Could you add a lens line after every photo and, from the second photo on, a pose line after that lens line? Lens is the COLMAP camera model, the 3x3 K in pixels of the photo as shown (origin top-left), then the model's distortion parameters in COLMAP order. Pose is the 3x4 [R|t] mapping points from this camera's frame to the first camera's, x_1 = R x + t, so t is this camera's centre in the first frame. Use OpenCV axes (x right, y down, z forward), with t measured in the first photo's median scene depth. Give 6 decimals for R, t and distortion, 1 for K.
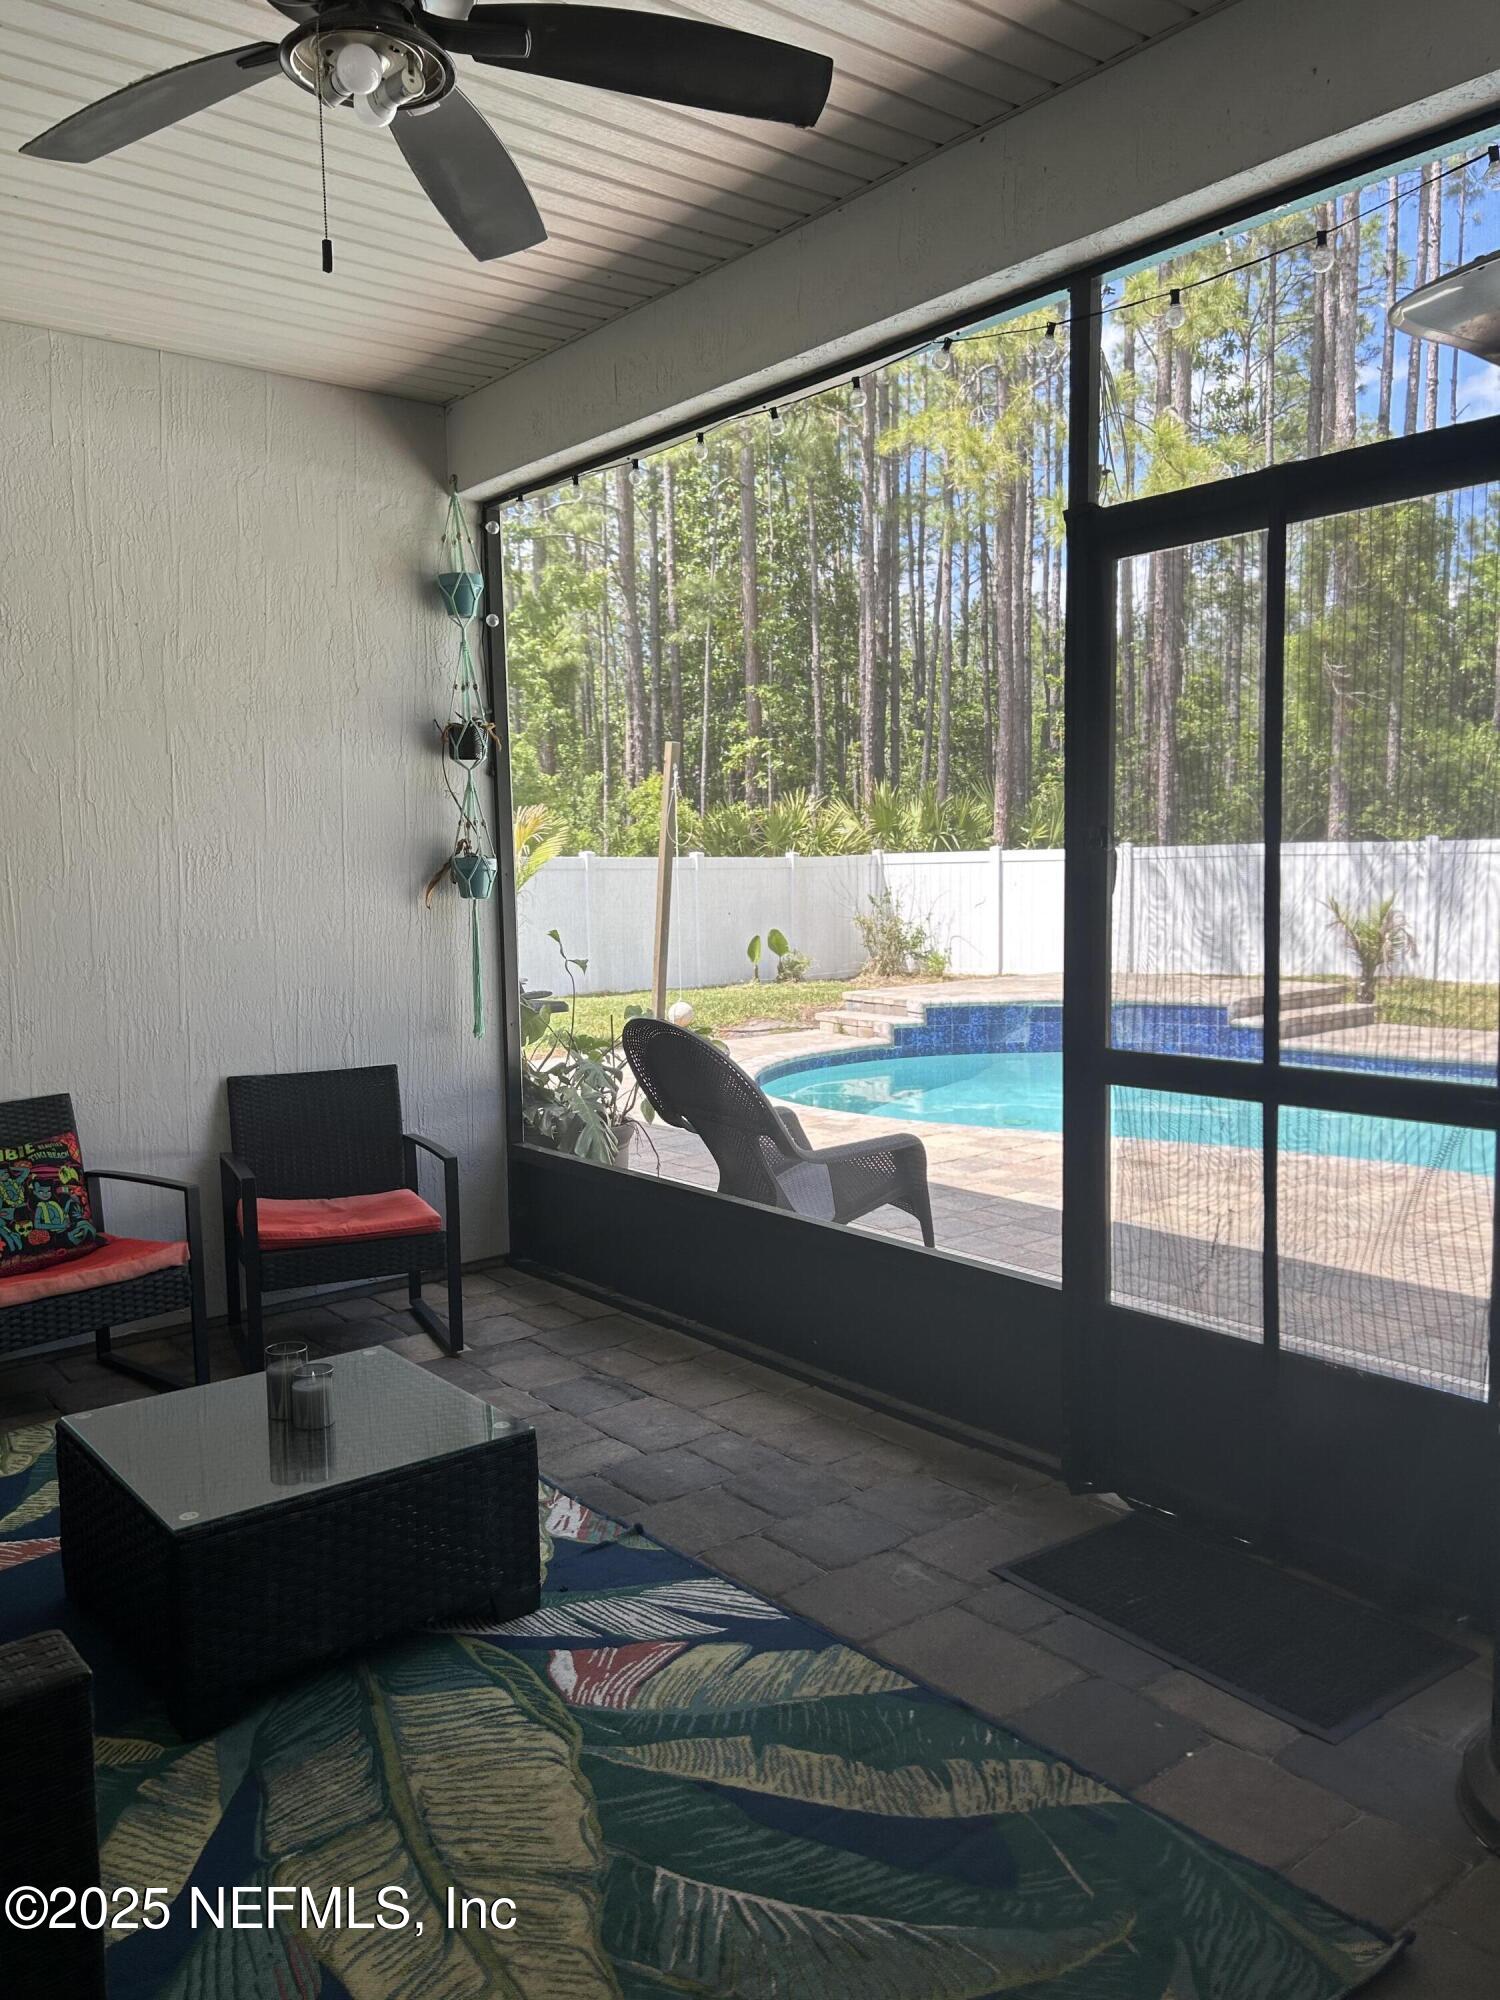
lens RADIAL K [[1502.9, 0, 750.0], [0, 1502.9, 1000.0], [0, 0, 1]] dist [0.051119, -0.061232]
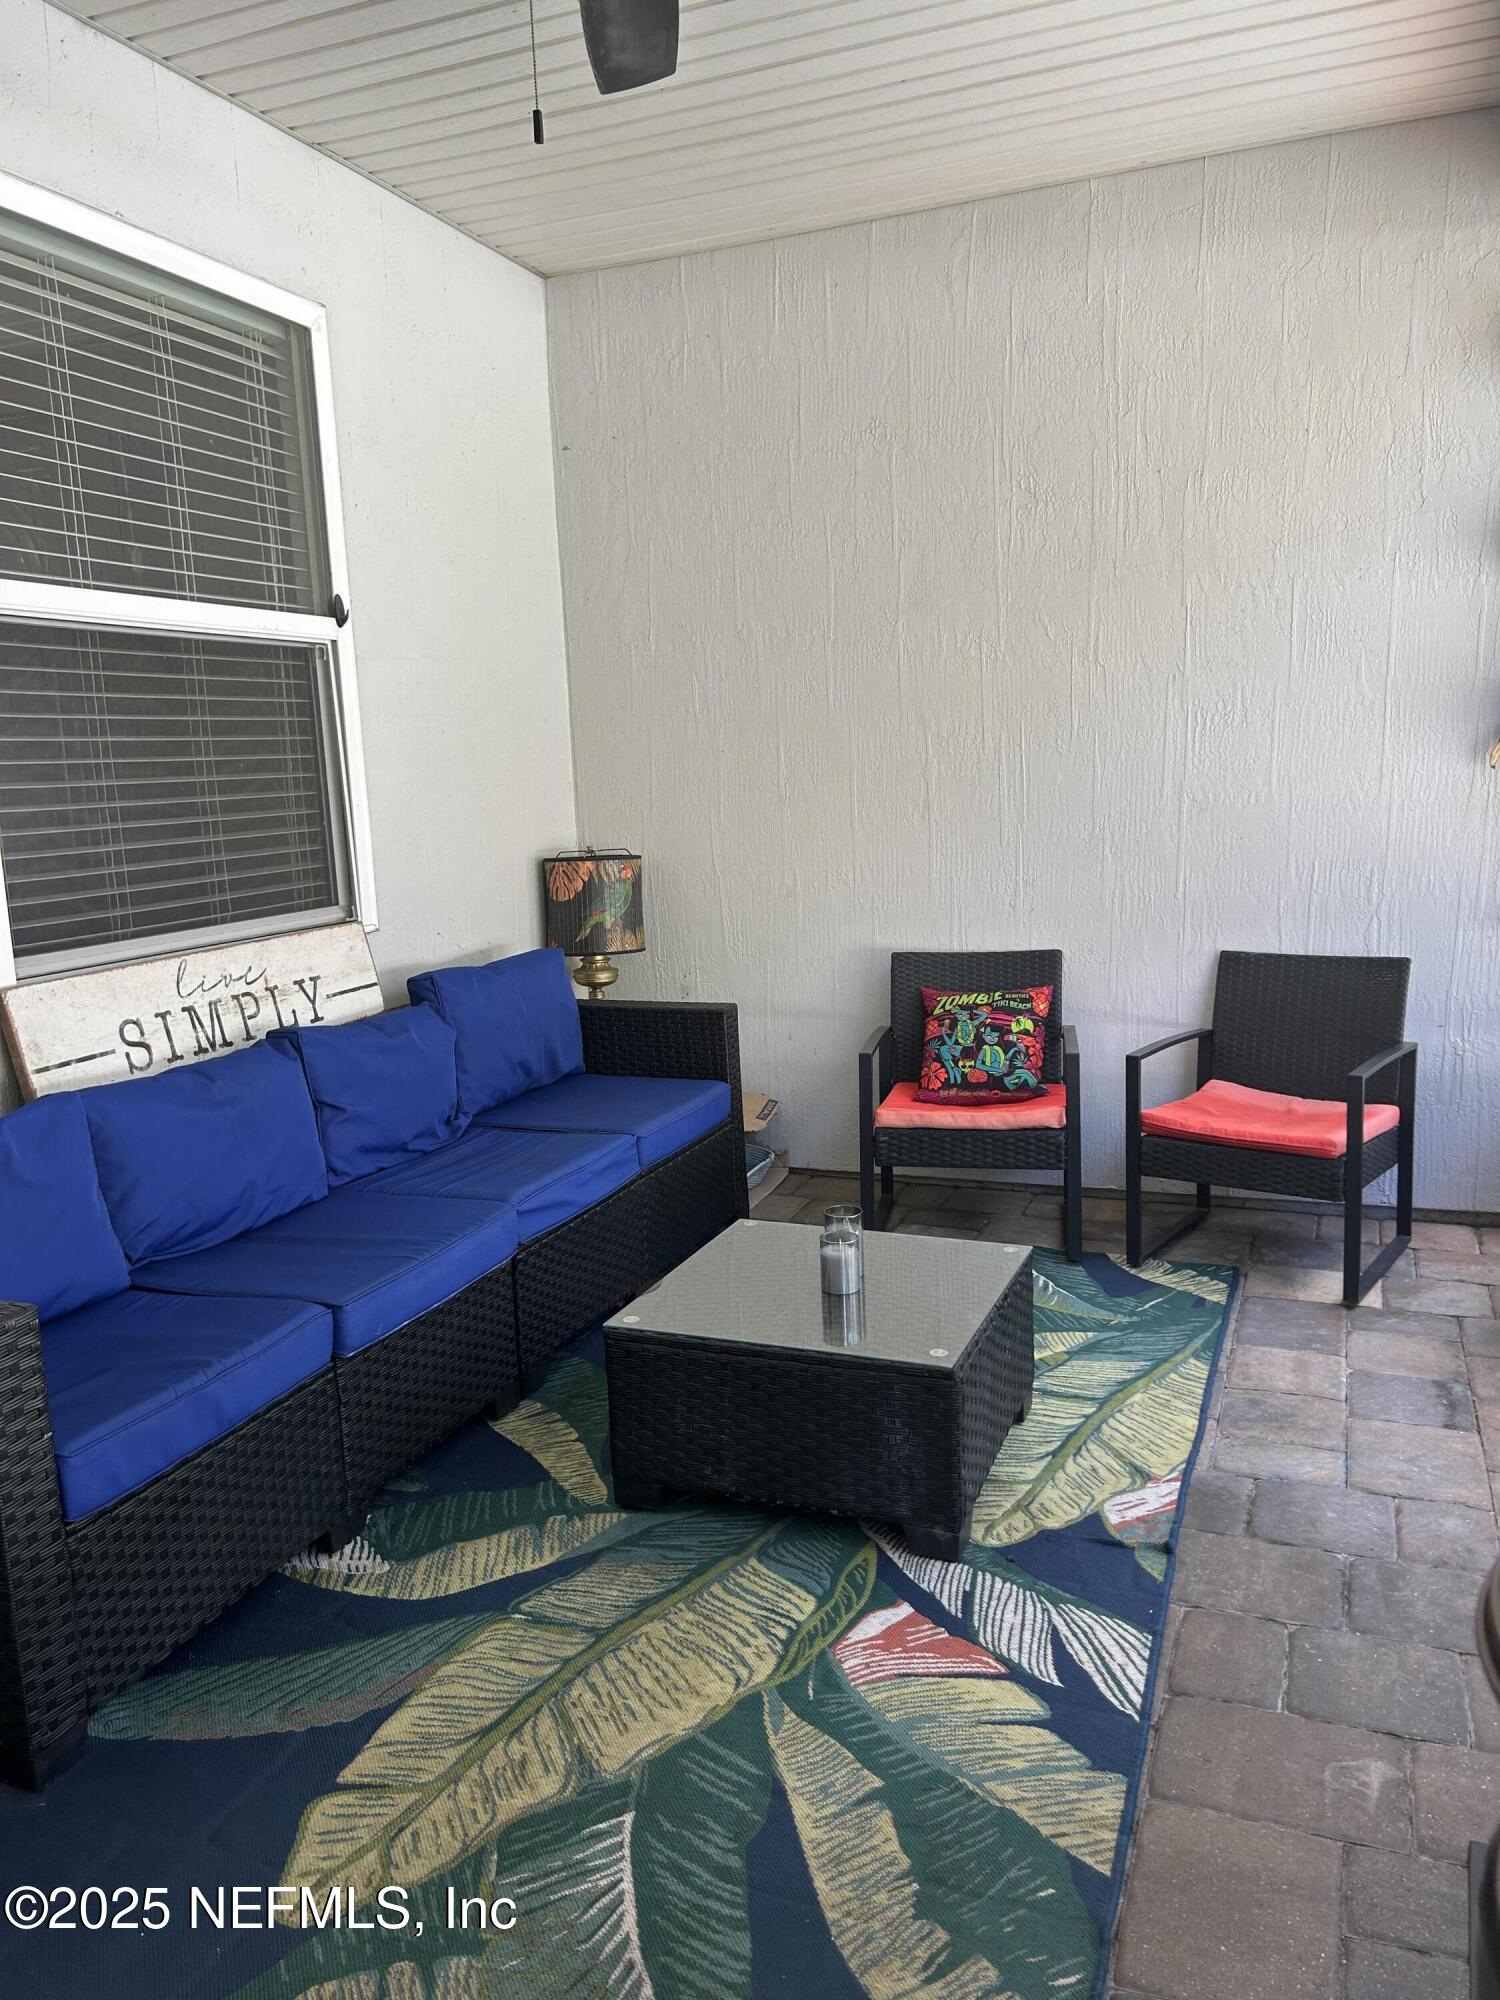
lens RADIAL K [[1505.7, 0, 748.3], [0, 1505.7, 1015.2], [0, 0, 1]] dist [0.045755, -0.059368]
pose [[0.487852, 0.144222, -0.860930, 0.463927], [-0.047744, 0.989189, 0.138653, -0.036749], [0.871620, -0.026537, 0.489464, 0.394424]]
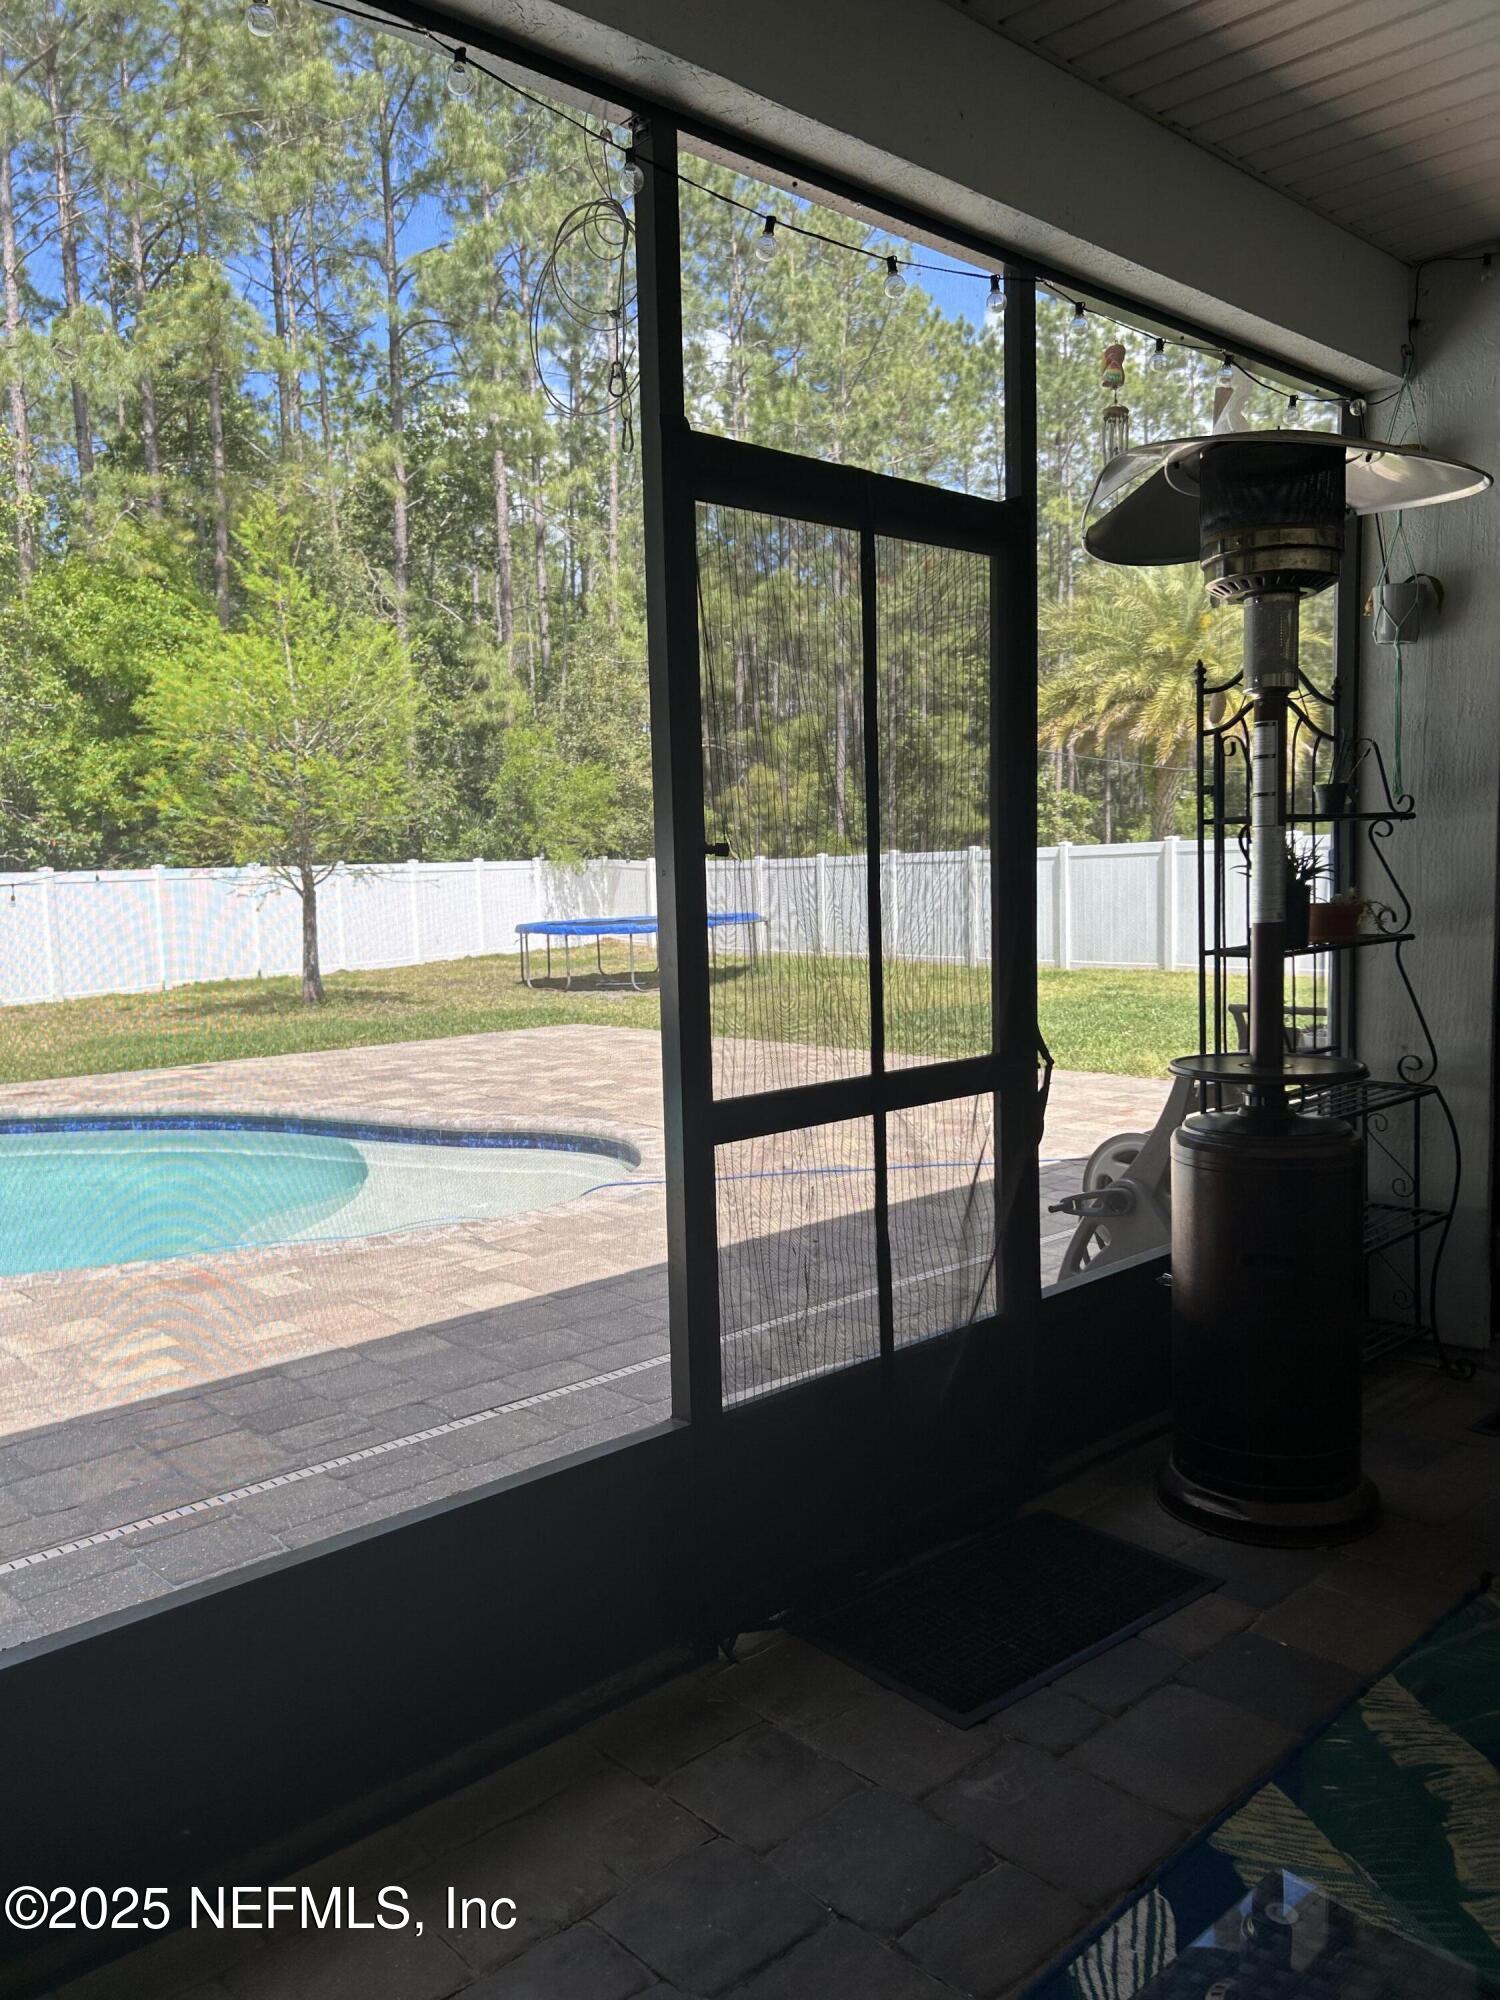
lens RADIAL K [[1502.9, 0, 750.0], [0, 1502.9, 1000.0], [0, 0, 1]] dist [0.051119, -0.061232]
pose [[-0.065192, -0.064490, 0.995787, -0.569678], [0.107819, 0.991612, 0.071278, -0.077380], [-0.992031, 0.112012, -0.057692, 1.019762]]
